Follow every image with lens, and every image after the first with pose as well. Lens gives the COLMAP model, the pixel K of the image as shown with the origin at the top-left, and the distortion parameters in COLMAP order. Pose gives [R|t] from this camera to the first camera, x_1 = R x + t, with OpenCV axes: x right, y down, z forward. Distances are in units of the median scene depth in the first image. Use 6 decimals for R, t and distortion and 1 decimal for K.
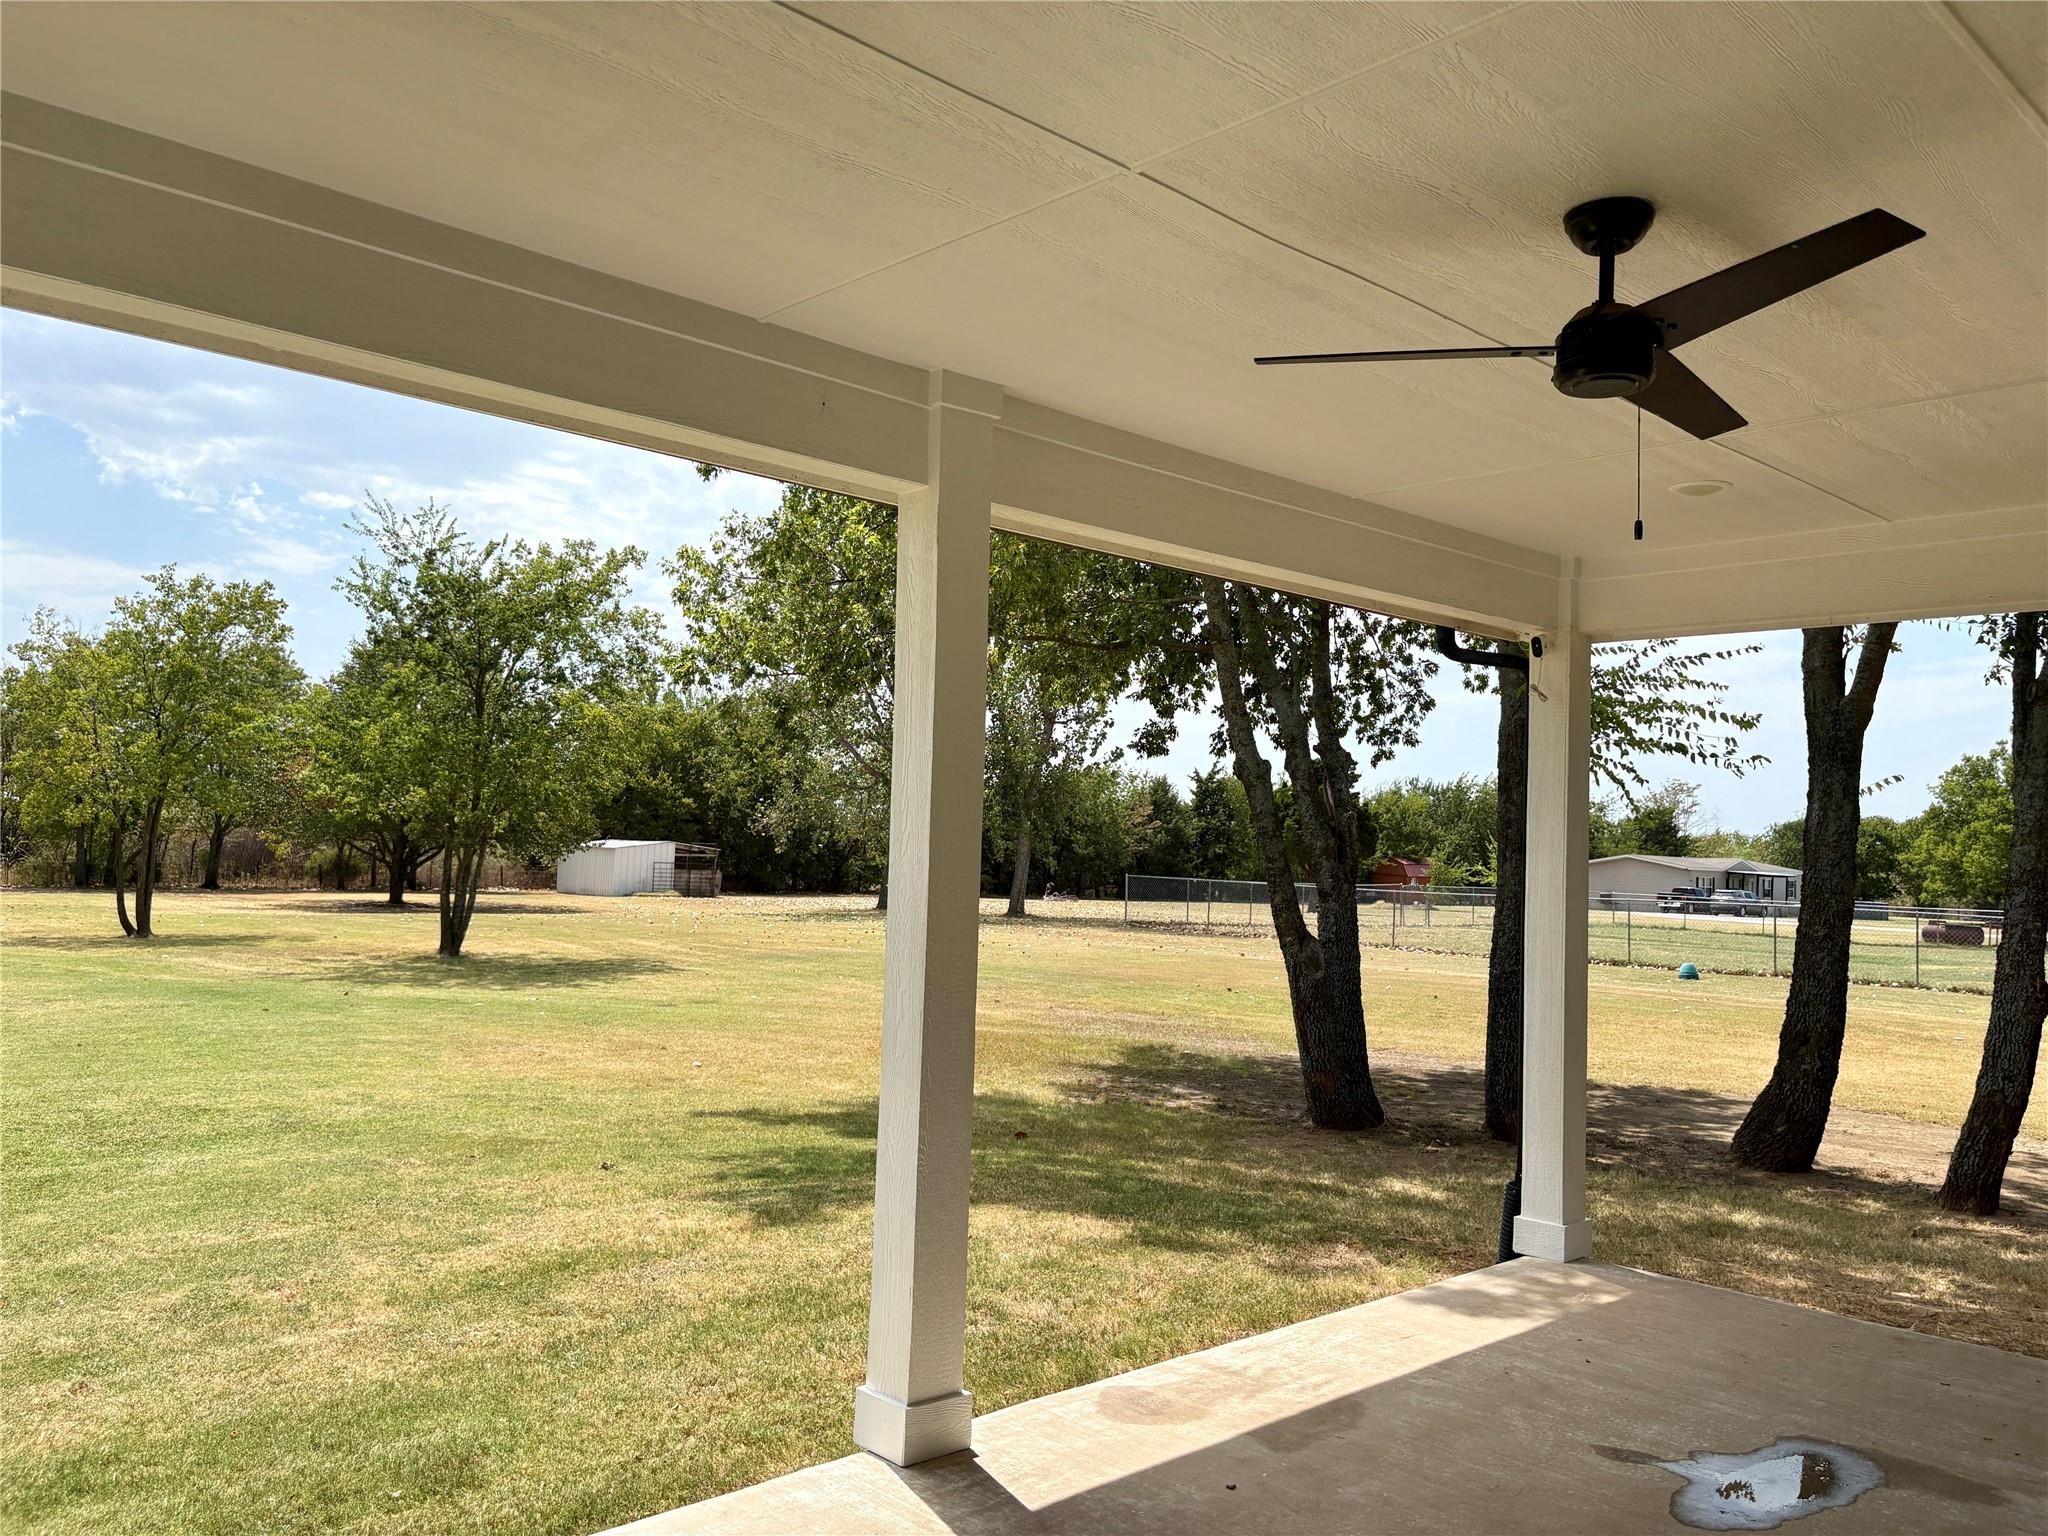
lens RADIAL K [[1549.7, 0, 1023.9], [0, 1549.7, 768.5], [0, 0, 1]] dist [-0.005871, -0.002014]
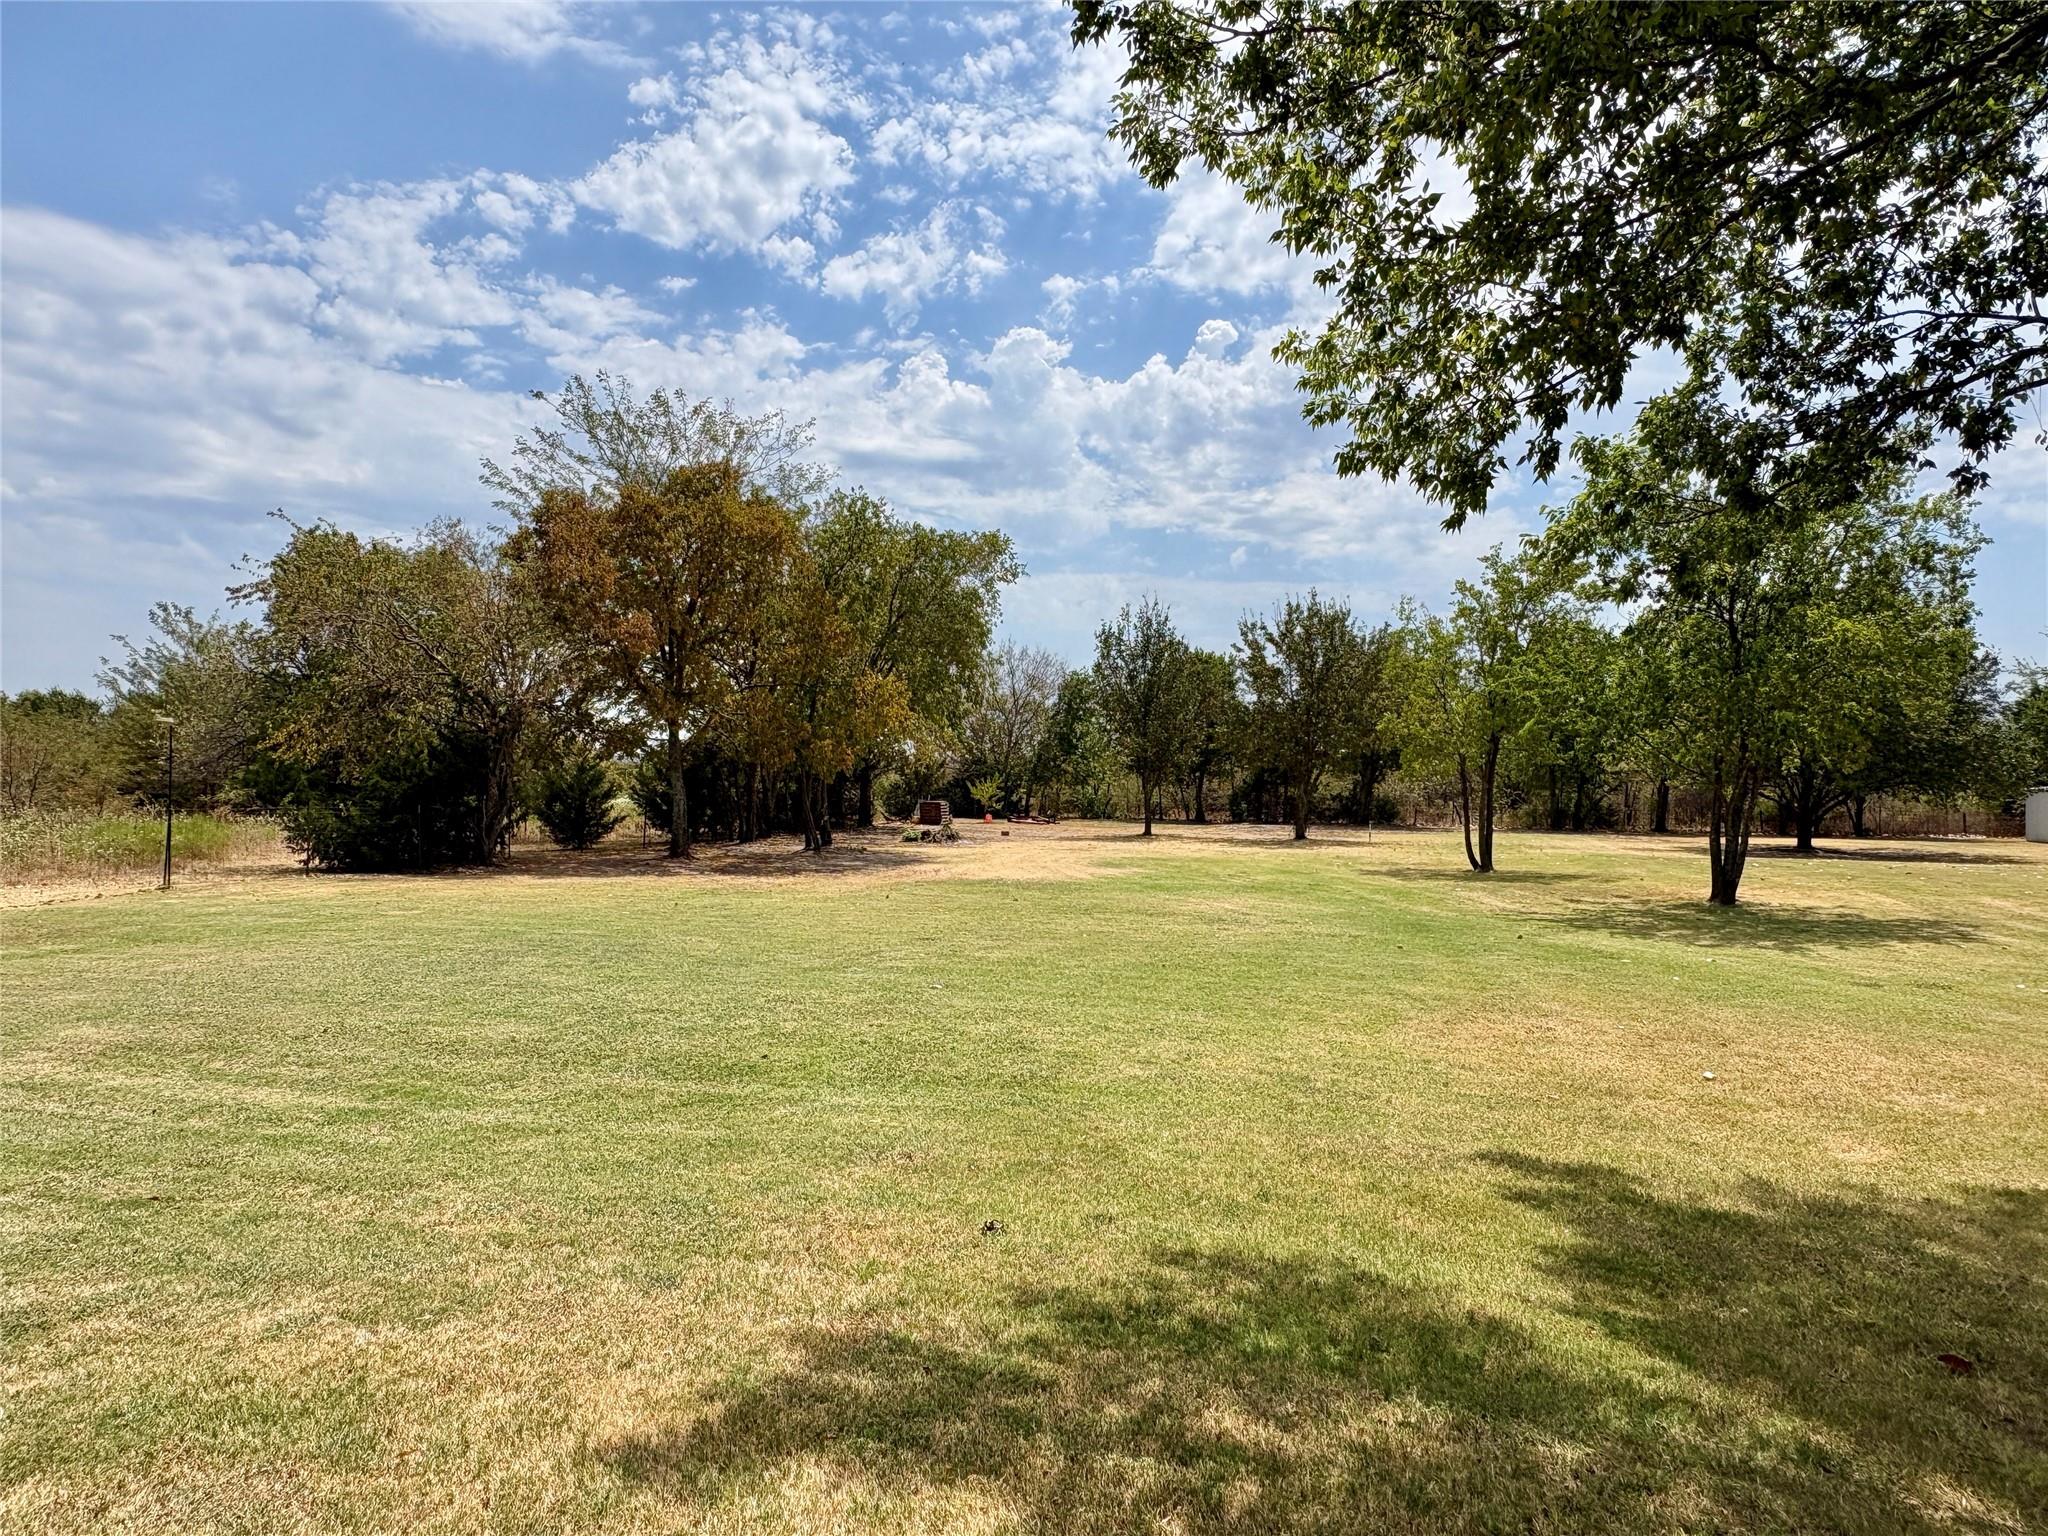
lens RADIAL K [[1320.1, 0, 1024.4], [0, 1320.1, 769.0], [0, 0, 1]] dist [-0.001358, -0.000166]
pose [[0.553636, -0.026128, -0.832349, 0.037591], [0.049983, 0.998748, 0.001894, 0.021310], [0.831258, -0.042652, 0.554248, 0.252287]]
